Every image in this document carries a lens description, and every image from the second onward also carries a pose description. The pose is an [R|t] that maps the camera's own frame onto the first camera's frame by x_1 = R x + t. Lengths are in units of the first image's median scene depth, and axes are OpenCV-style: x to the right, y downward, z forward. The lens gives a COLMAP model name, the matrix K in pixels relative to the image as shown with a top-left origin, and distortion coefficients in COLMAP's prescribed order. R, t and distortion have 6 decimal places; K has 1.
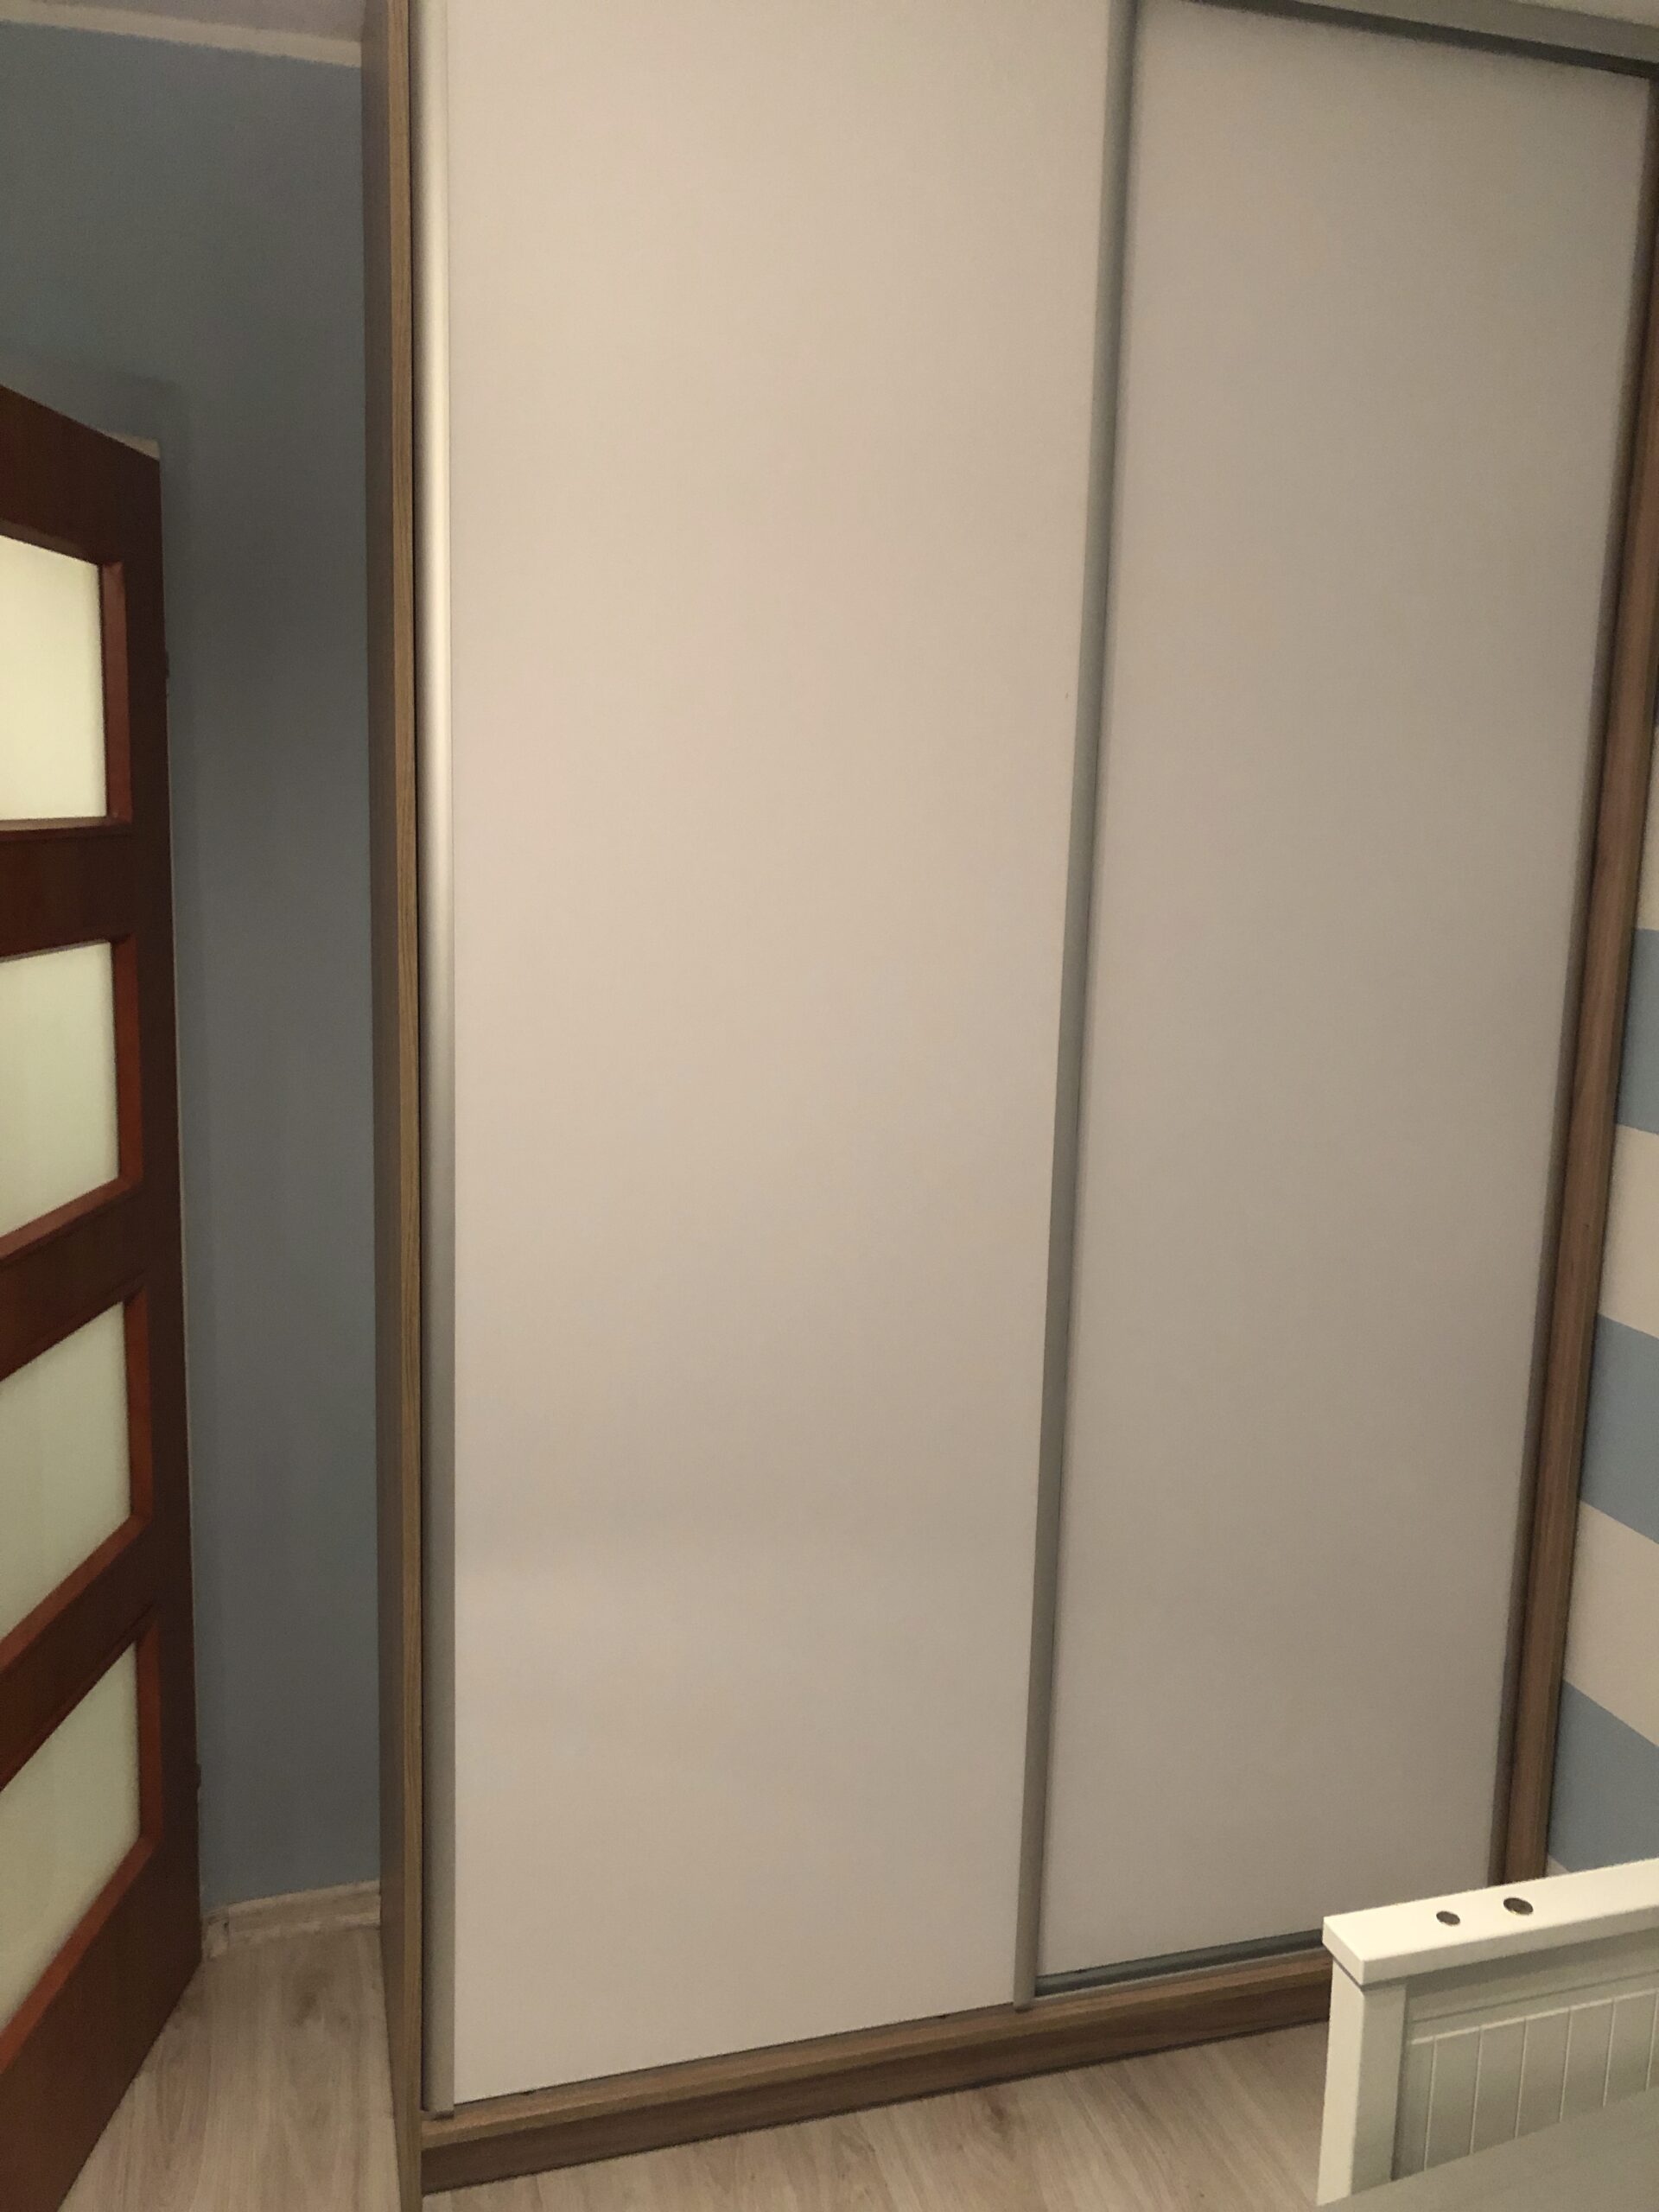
lens RADIAL K [[1794.8, 0, 844.7], [0, 1794.8, 1100.5], [0, 0, 1]] dist [0.031511, -0.031782]
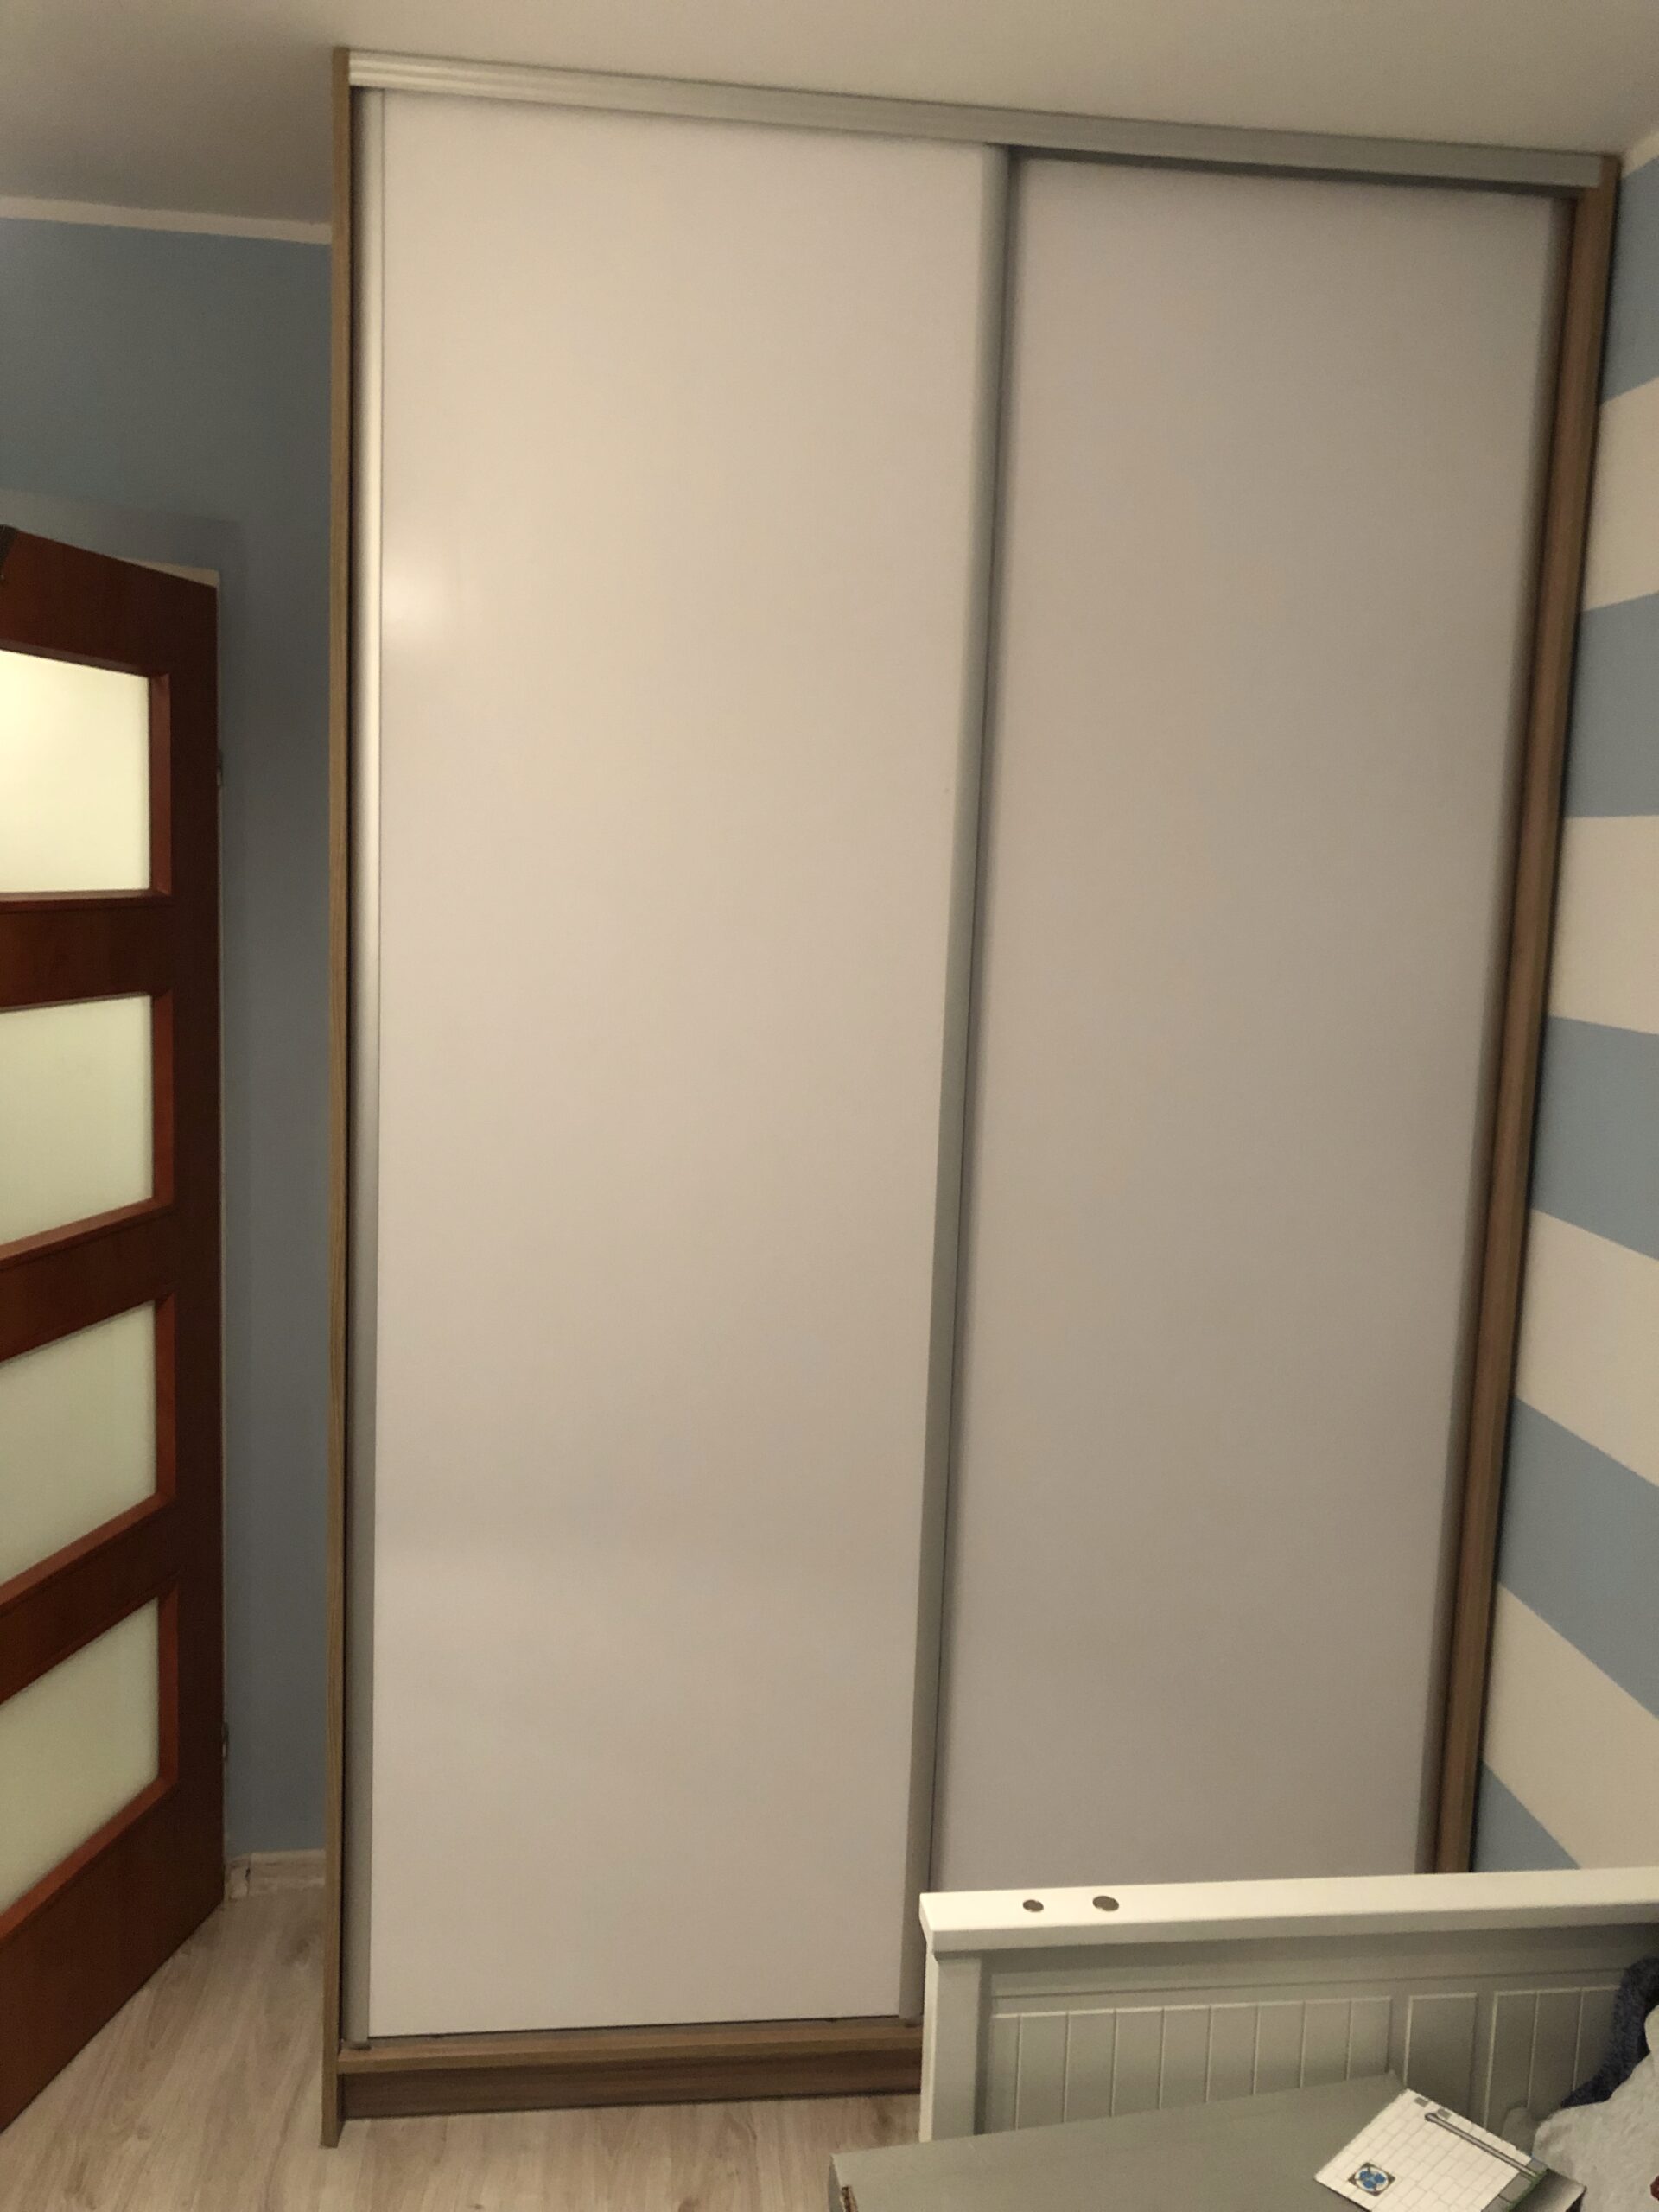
lens RADIAL K [[1794.8, 0, 813.2], [0, 1794.8, 1091.7], [0, 0, 1]] dist [0.031511, -0.031782]
pose [[0.983650, 0.030670, -0.177459, 0.215701], [-0.037969, 0.998561, -0.037880, 0.002562], [0.176042, 0.043999, 0.983399, -0.070987]]
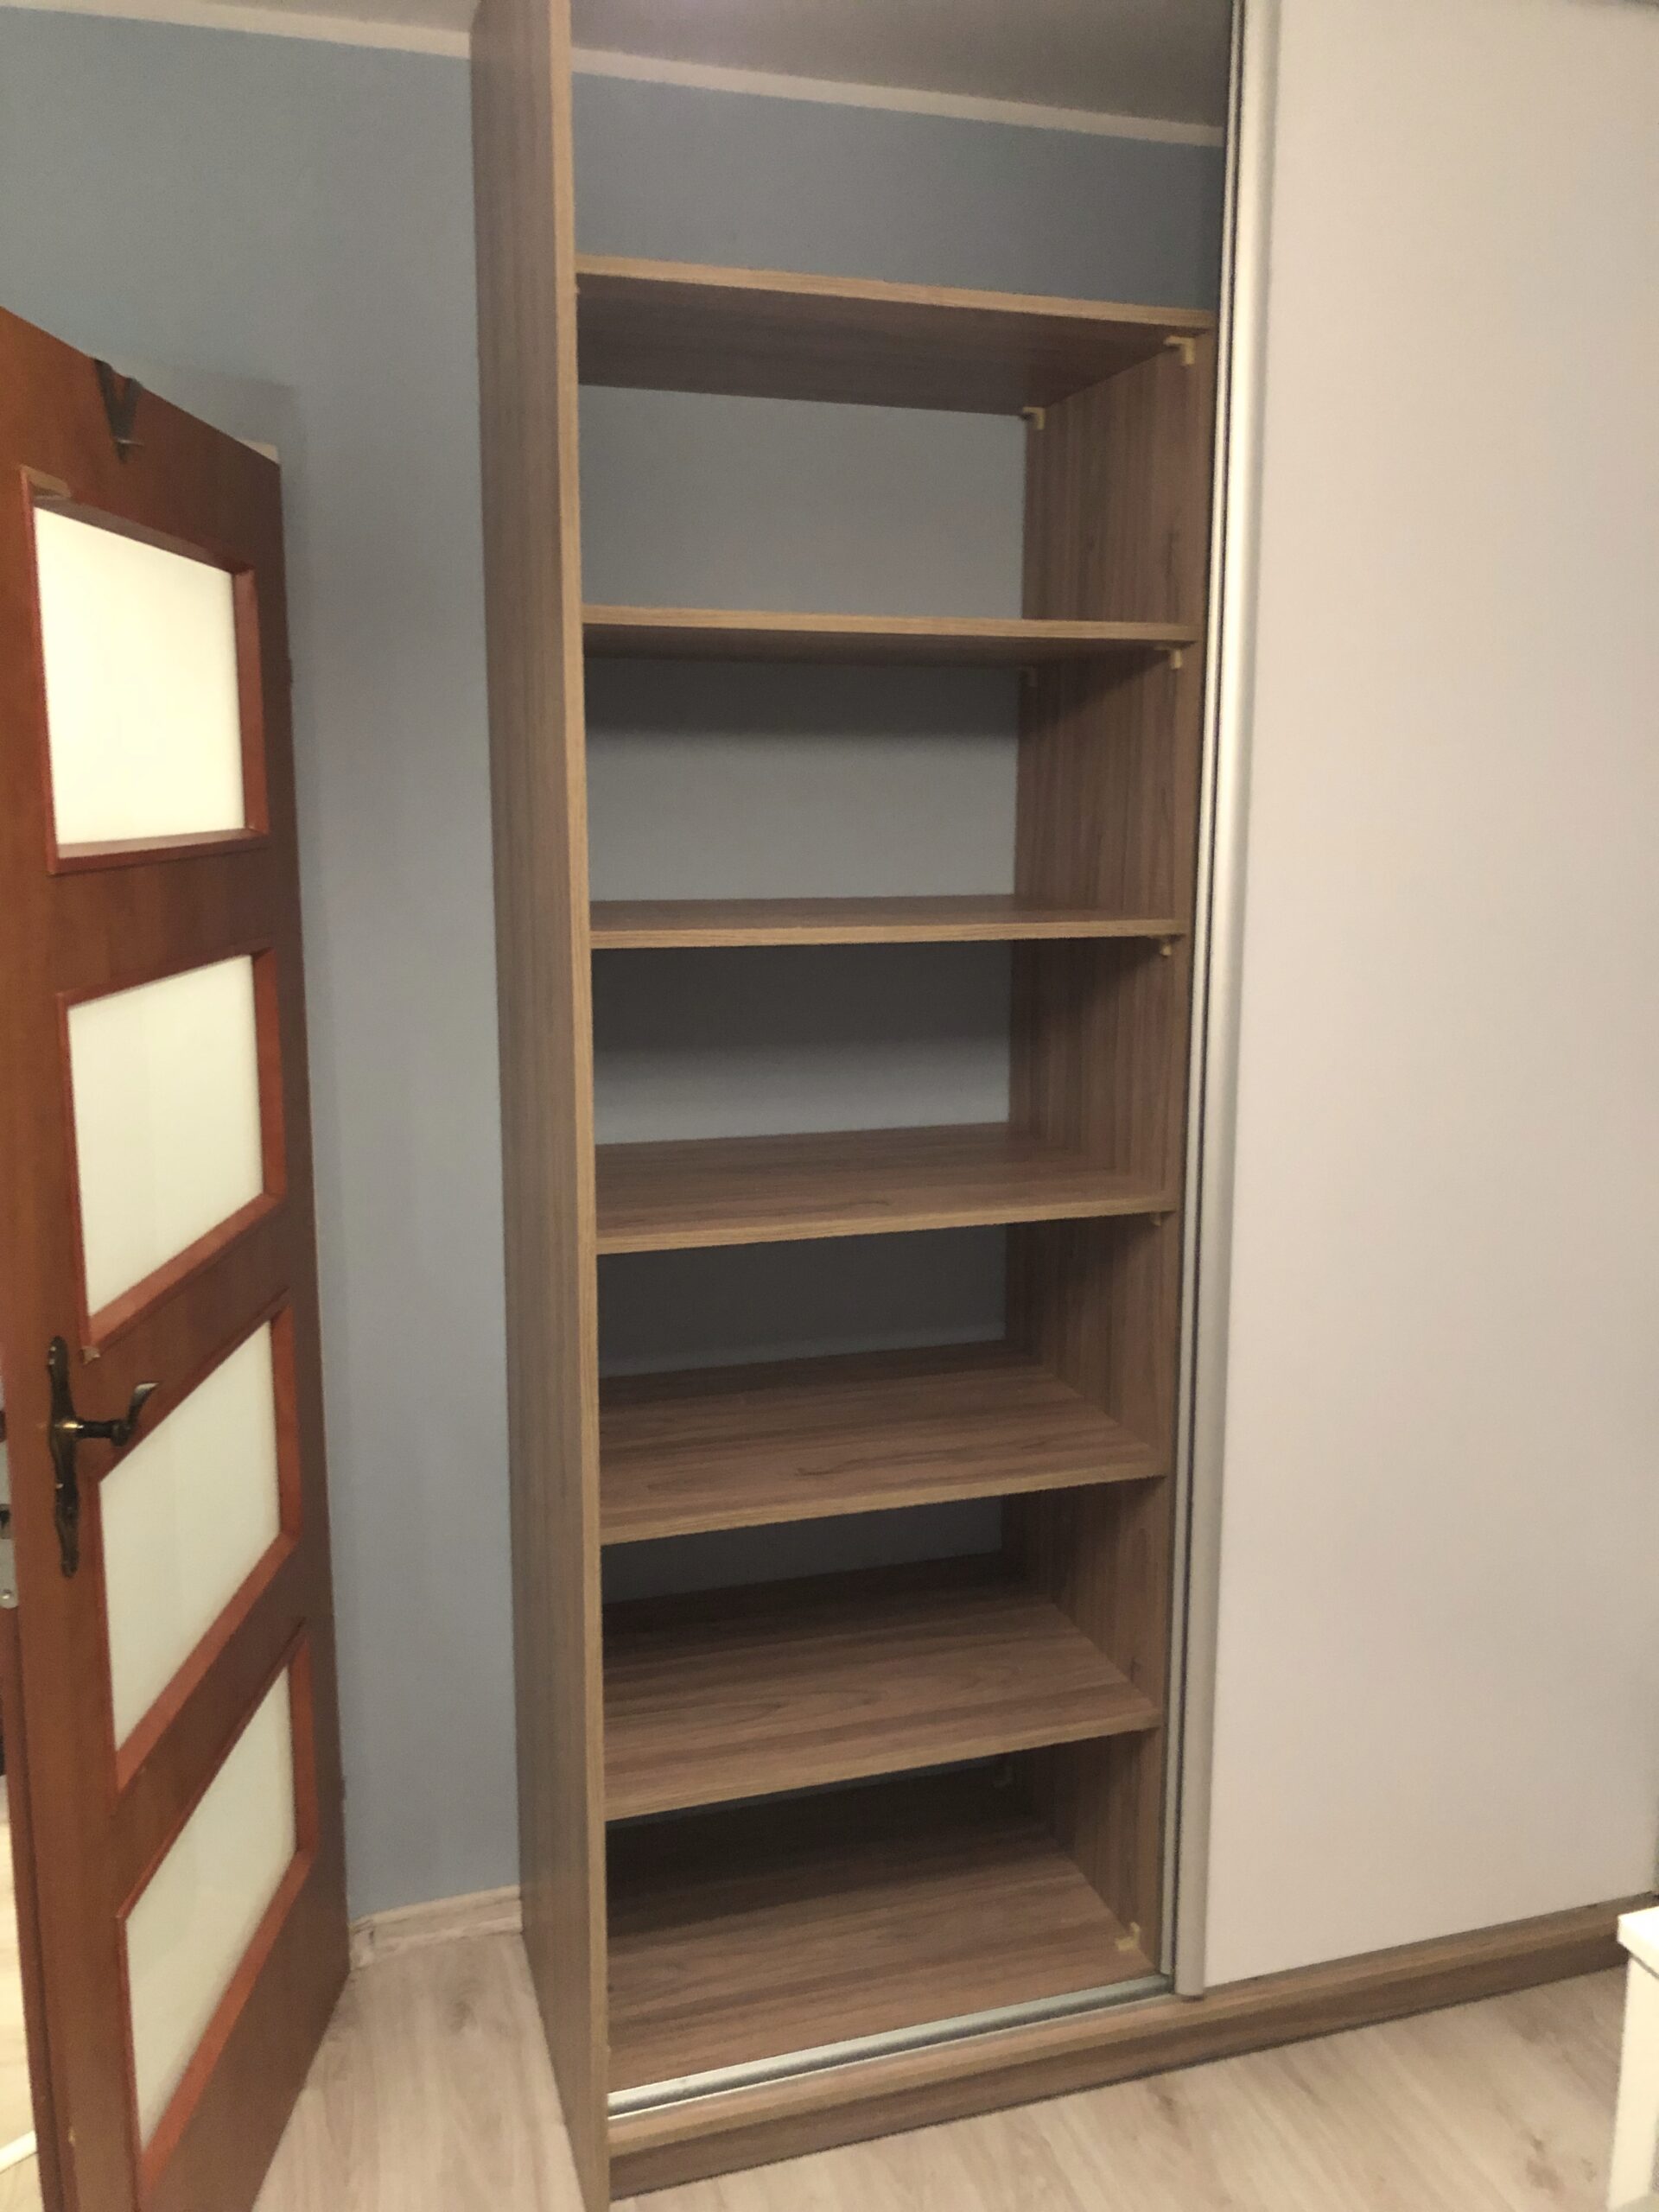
lens RADIAL K [[1794.8, 0, 844.4], [0, 1794.8, 1103.4], [0, 0, 1]] dist [0.031511, -0.031782]
pose [[0.999637, -0.026702, 0.003636, -0.083607], [0.026652, 0.999560, 0.013033, -0.010343], [-0.003982, -0.012932, 0.999908, 0.007829]]
